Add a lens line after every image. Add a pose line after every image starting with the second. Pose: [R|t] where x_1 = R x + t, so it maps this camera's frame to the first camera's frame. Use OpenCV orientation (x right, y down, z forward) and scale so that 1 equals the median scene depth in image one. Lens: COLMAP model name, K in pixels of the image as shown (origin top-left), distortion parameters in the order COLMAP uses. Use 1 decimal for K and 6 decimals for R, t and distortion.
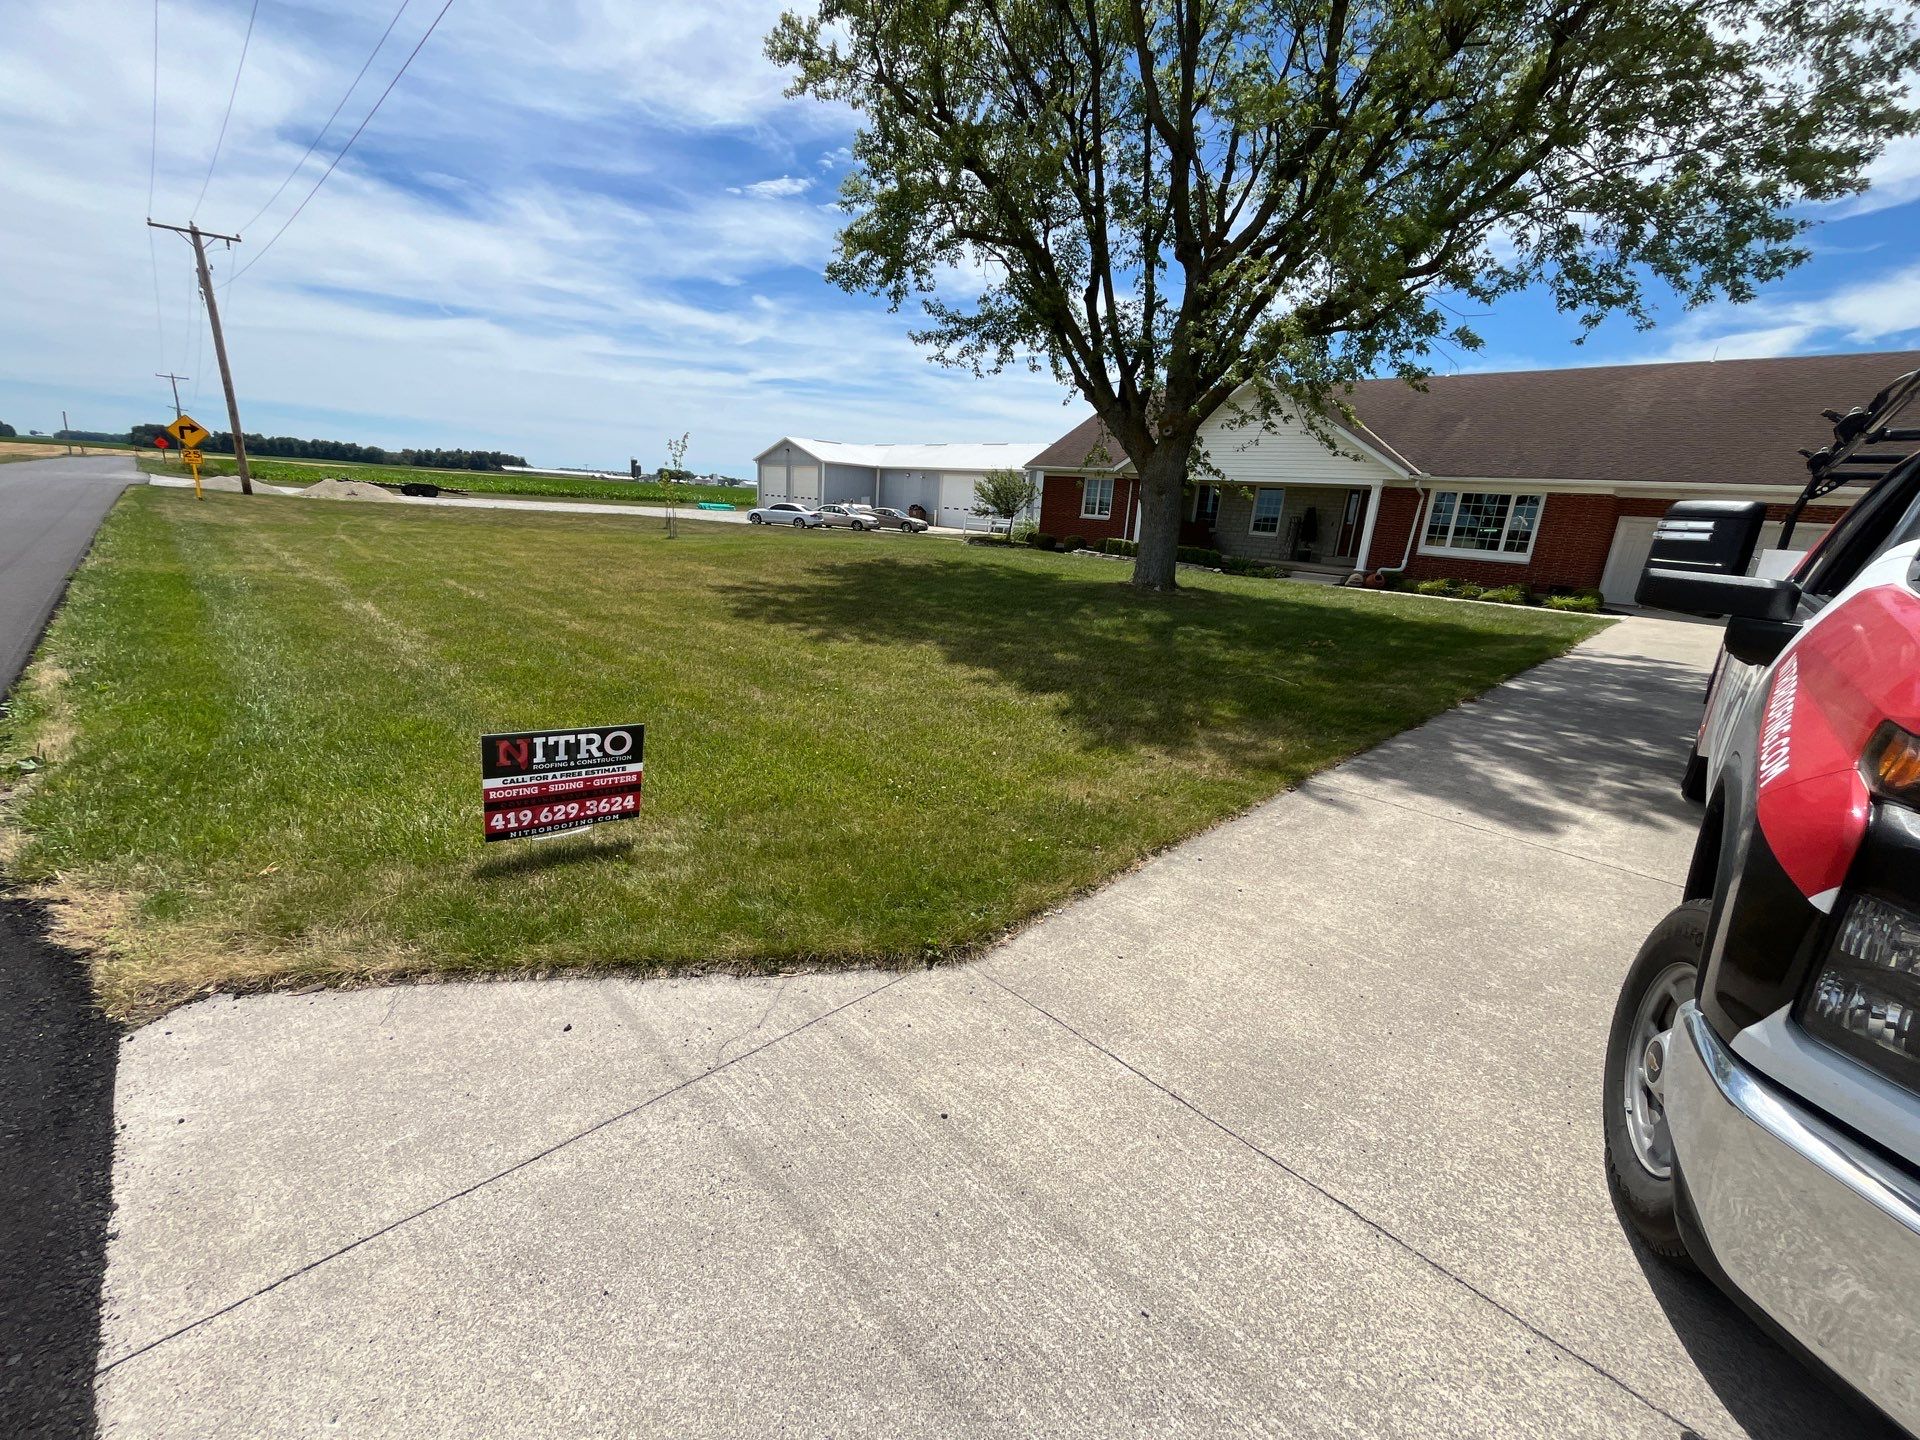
lens RADIAL K [[777.2, 0, 960.0], [0, 777.2, 720.0], [0, 0, 1]] dist [-0.000702, -0.000403]
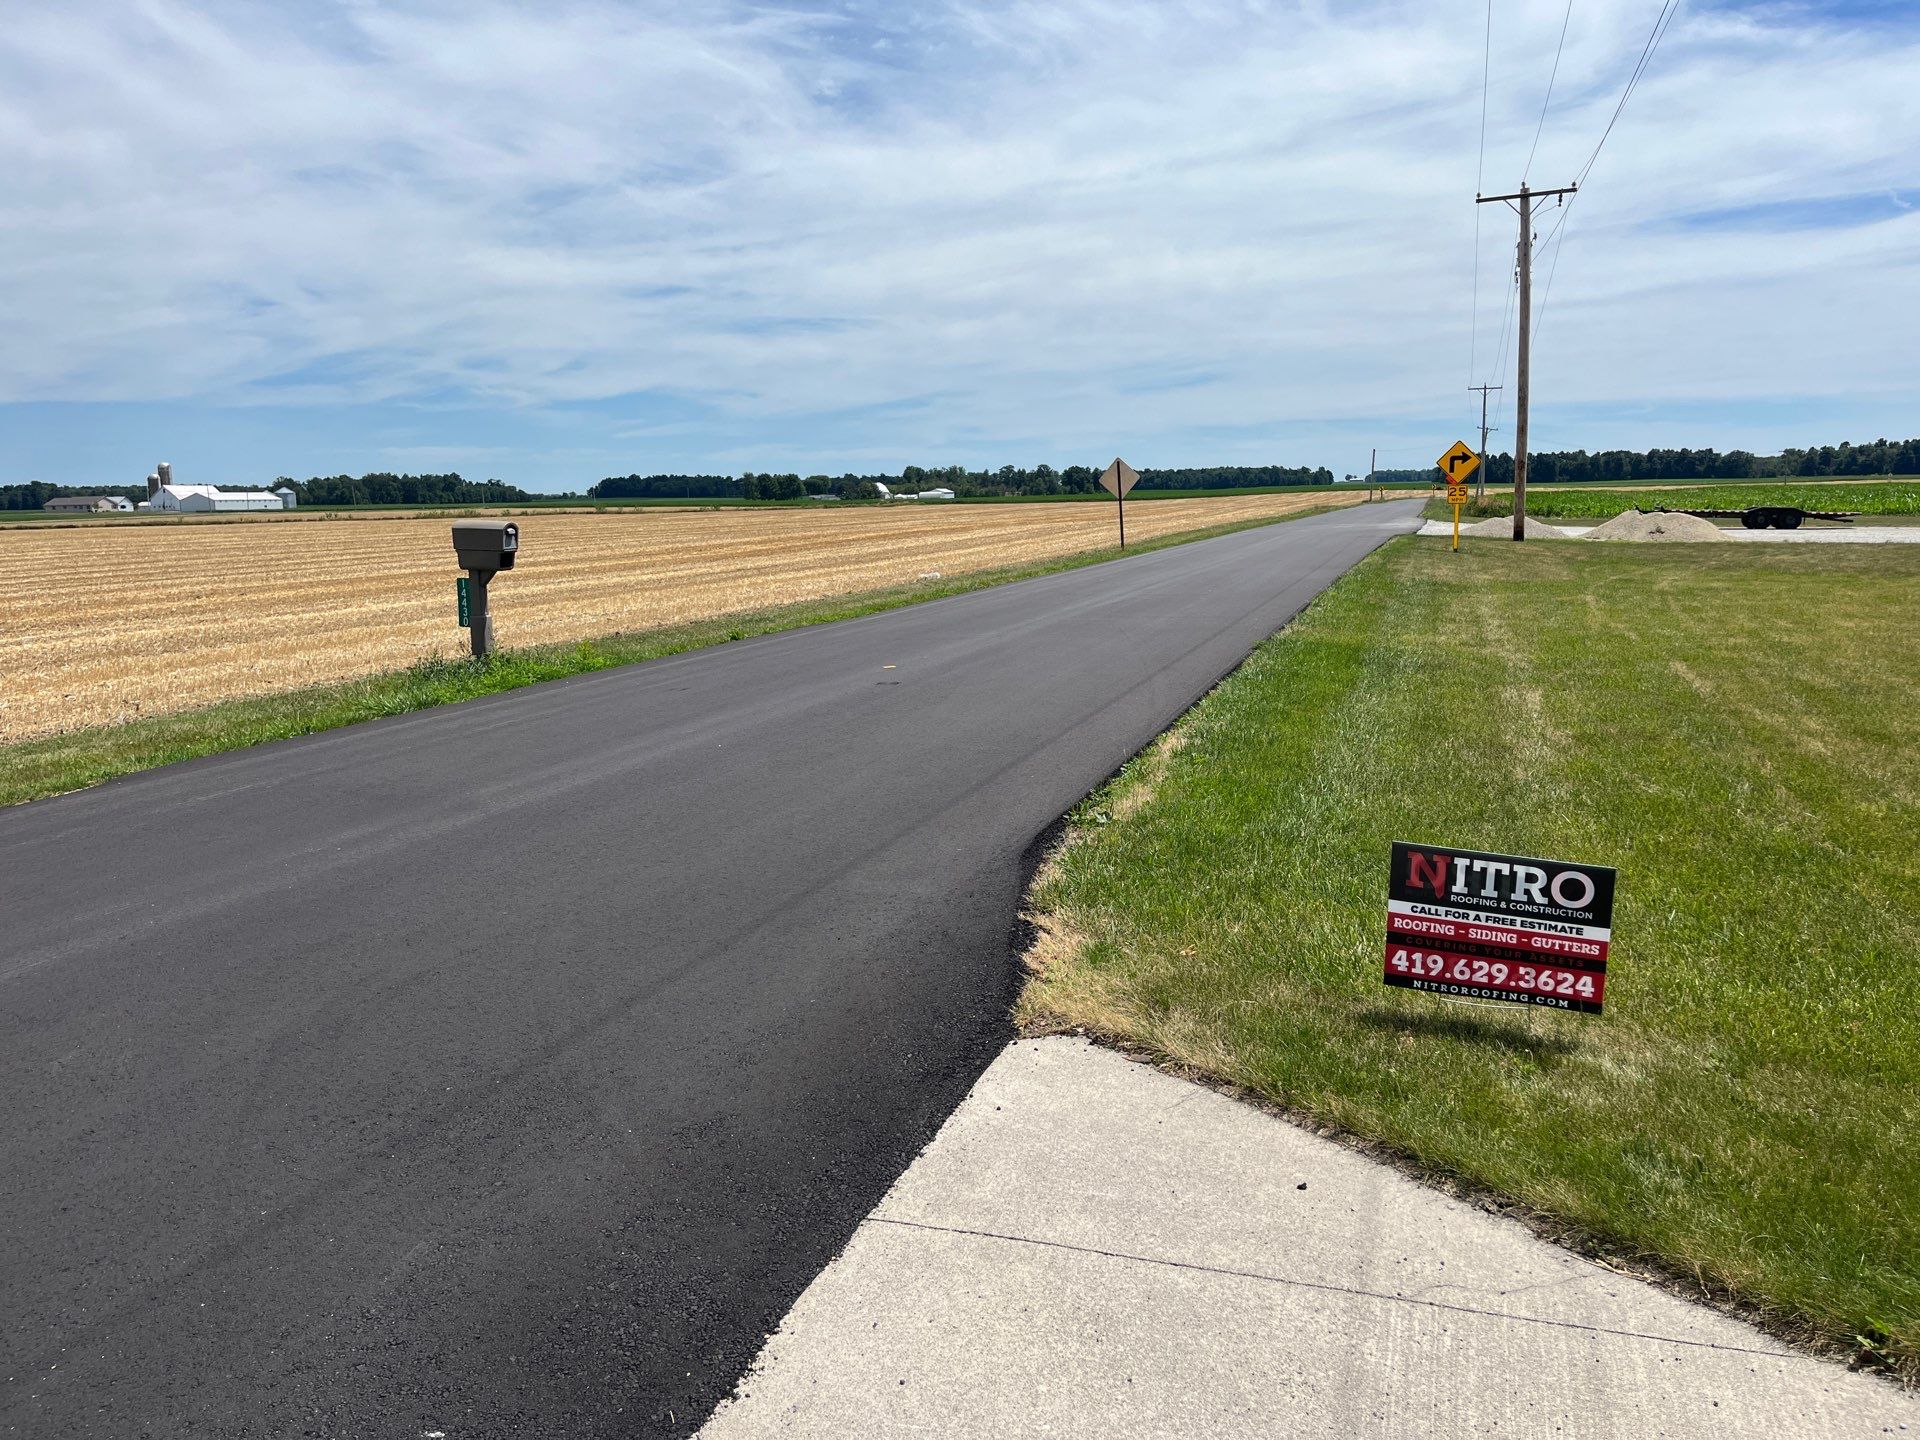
lens RADIAL K [[1464.0, 0, 960.0], [0, 1464.0, 720.0], [0, 0, 1]] dist [0.010370, -0.003067]
pose [[0.448750, 0.060495, -0.891607, 0.452803], [-0.190518, 0.981246, -0.029311, 0.024922], [0.873113, 0.183021, 0.451859, -0.053425]]
